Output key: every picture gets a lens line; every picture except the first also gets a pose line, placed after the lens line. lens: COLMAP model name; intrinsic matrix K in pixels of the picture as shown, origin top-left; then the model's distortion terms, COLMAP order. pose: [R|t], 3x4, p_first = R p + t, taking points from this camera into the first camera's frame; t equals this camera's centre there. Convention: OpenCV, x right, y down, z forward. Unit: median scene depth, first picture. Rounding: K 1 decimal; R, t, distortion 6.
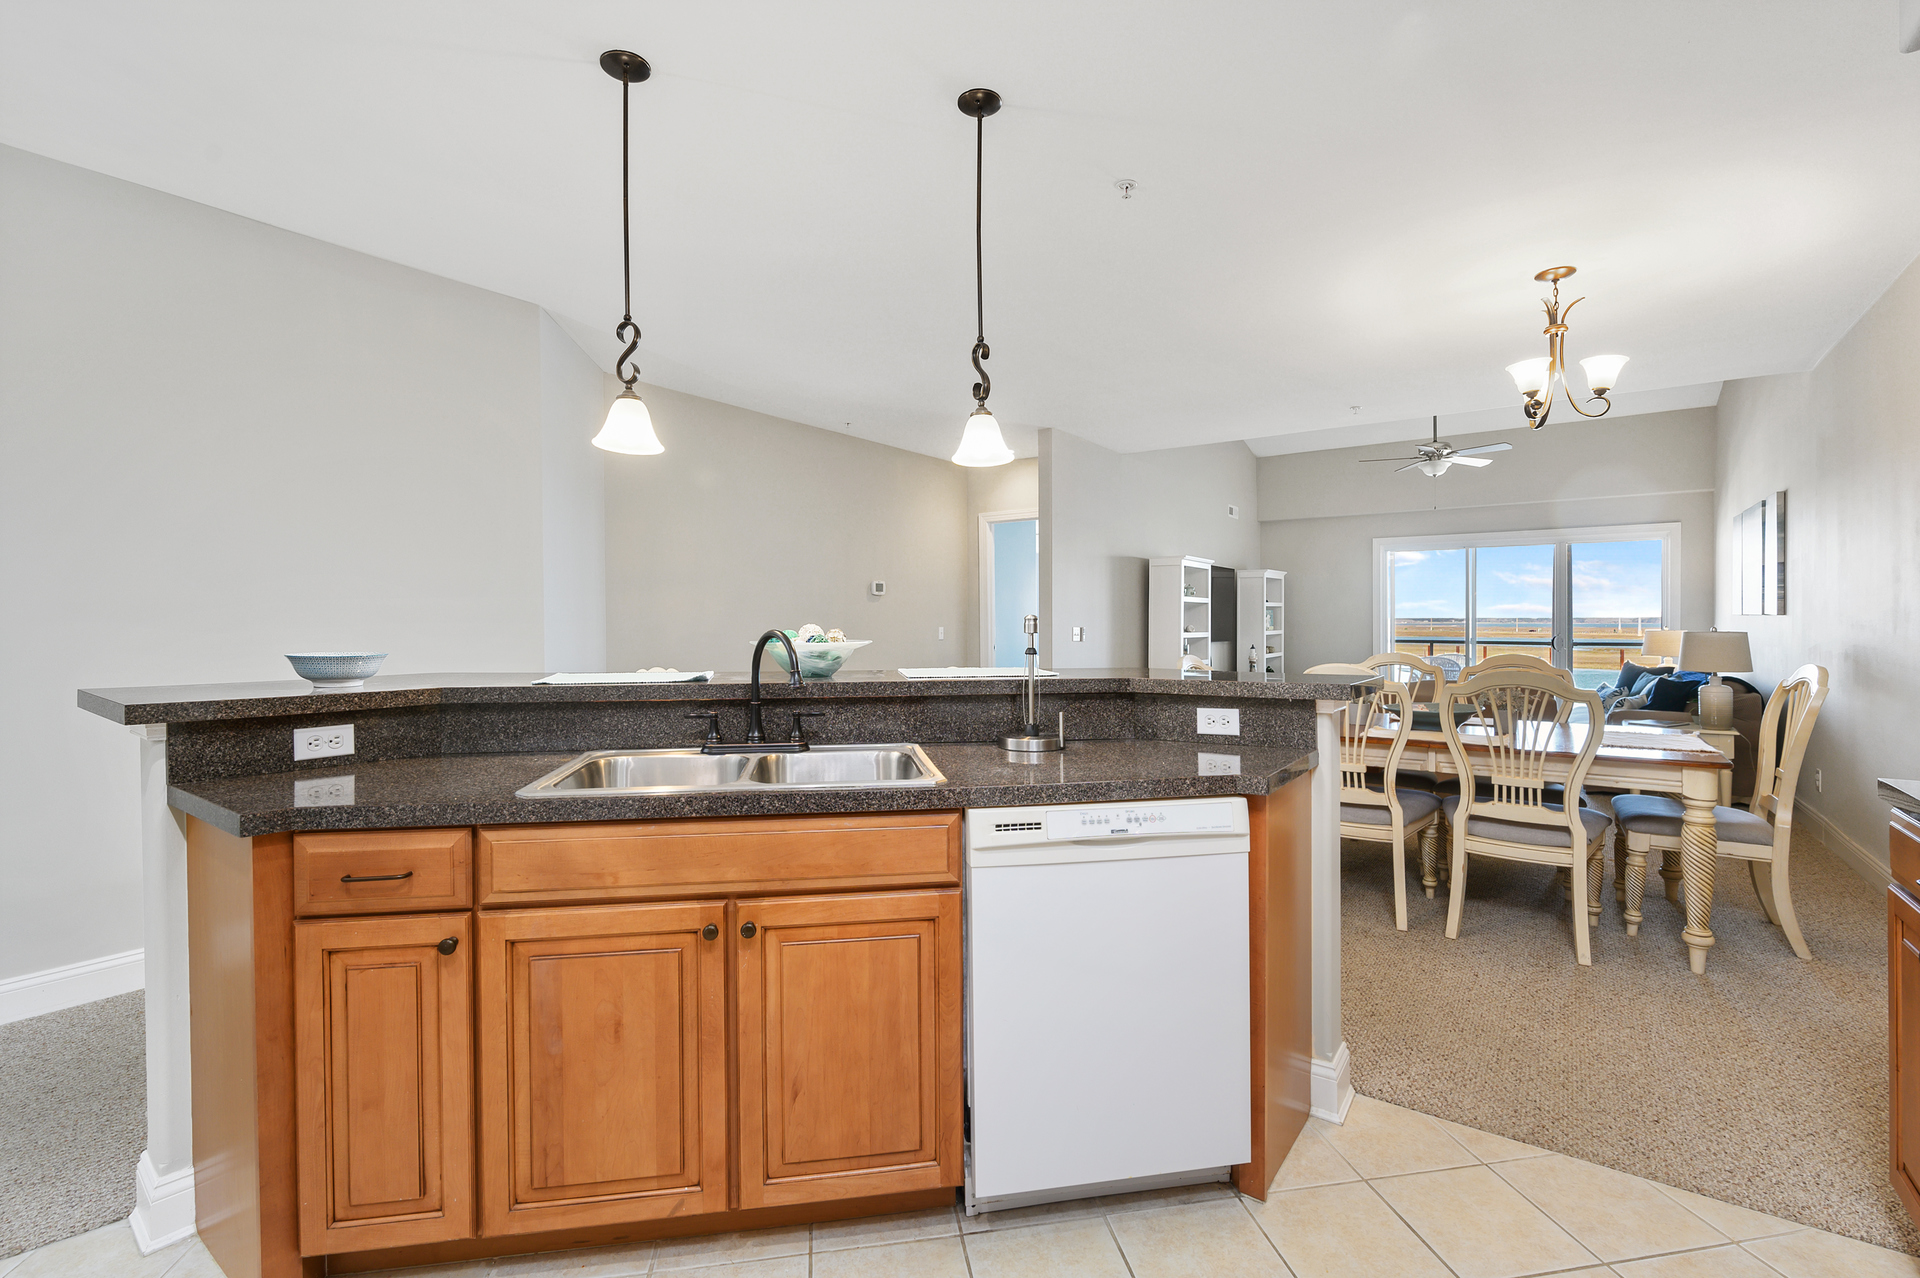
lens RADIAL K [[806.0, 0, 949.0], [0, 806.0, 629.1], [0, 0, 1]] dist [-0.001417, -0.000125]
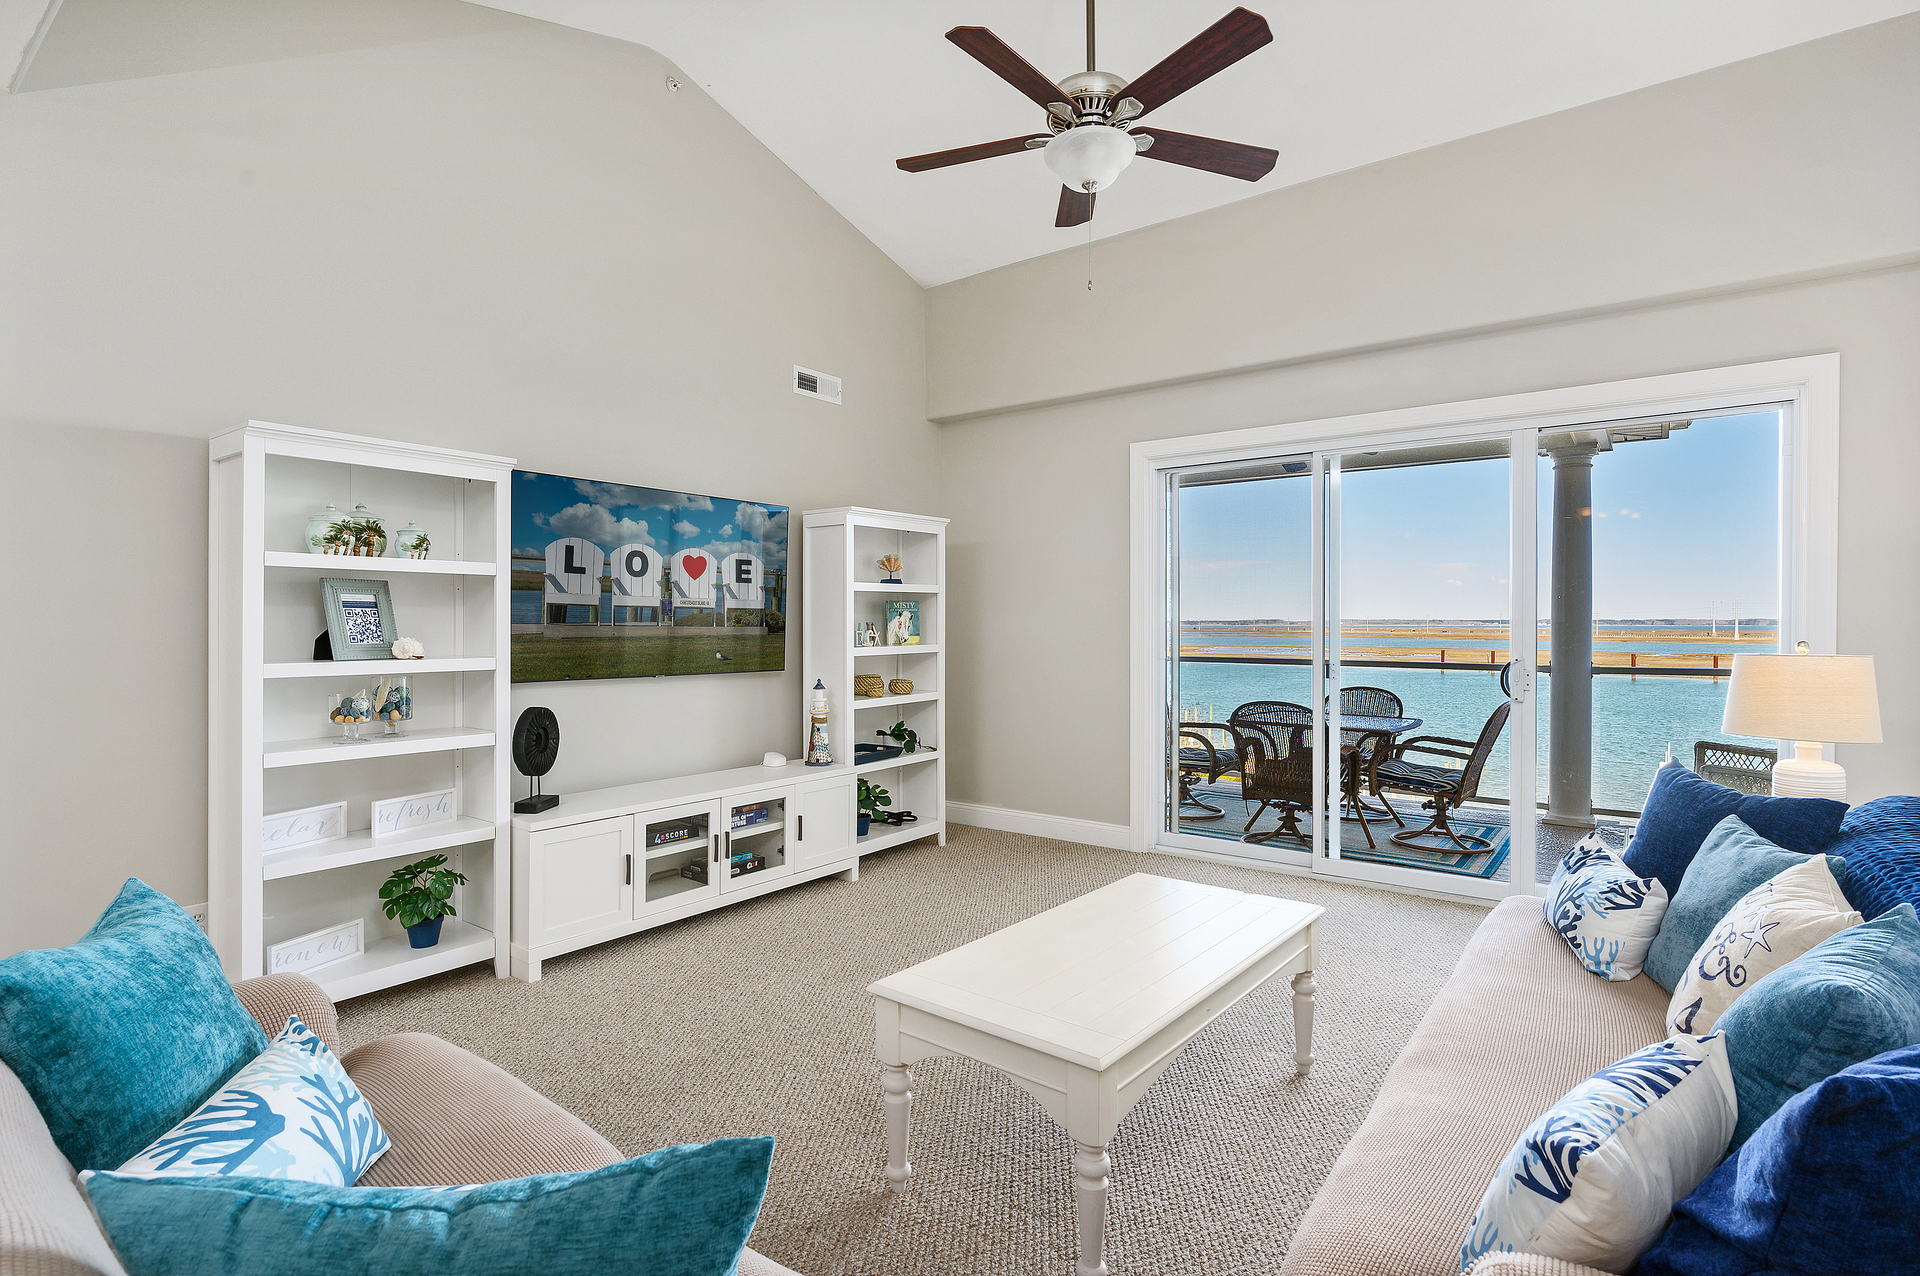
lens RADIAL K [[912.0, 0, 954.8], [0, 912.0, 628.8], [0, 0, 1]] dist [-0.002034, -0.000547]
pose [[0.999990, 0.004574, -0.000093, 0.448788], [-0.004574, 0.999990, 0.000008, -0.007118], [0.000093, -0.000008, 1.000000, 0.497329]]
